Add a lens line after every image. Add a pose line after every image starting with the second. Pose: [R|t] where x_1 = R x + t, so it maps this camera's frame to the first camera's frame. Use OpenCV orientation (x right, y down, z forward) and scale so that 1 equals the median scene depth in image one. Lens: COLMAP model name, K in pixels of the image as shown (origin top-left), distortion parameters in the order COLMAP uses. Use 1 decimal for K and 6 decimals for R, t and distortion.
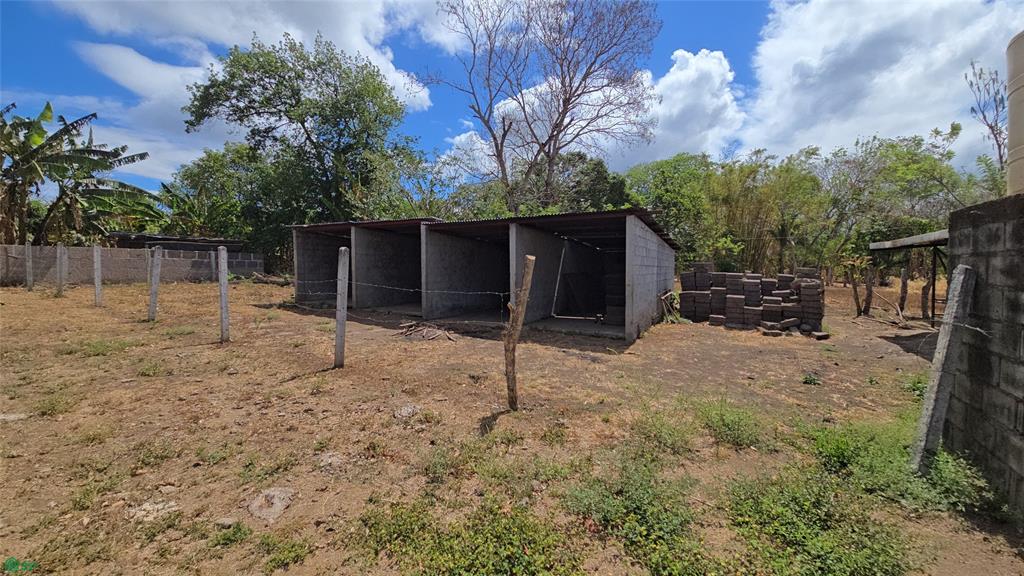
lens RADIAL K [[416.8, 0, 504.9], [0, 416.8, 286.8], [0, 0, 1]] dist [0.018339, -0.010756]
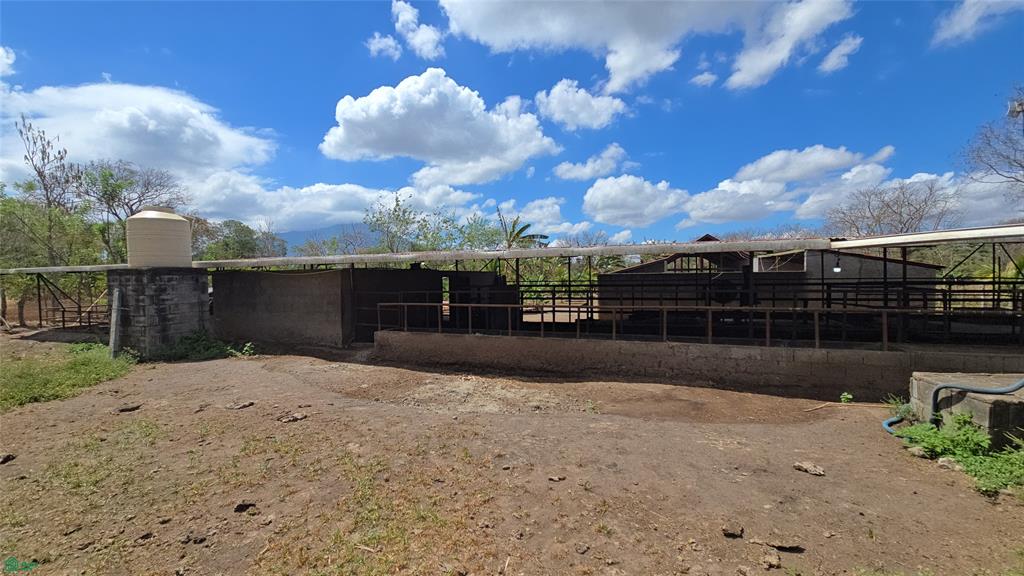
lens RADIAL K [[416.8, 0, 504.9], [0, 416.8, 286.8], [0, 0, 1]] dist [0.018339, -0.010756]
pose [[-0.154726, -0.014288, 0.987854, -0.524031], [0.051336, 0.998428, 0.022482, 0.001835], [-0.986623, 0.054191, -0.153750, -0.287233]]
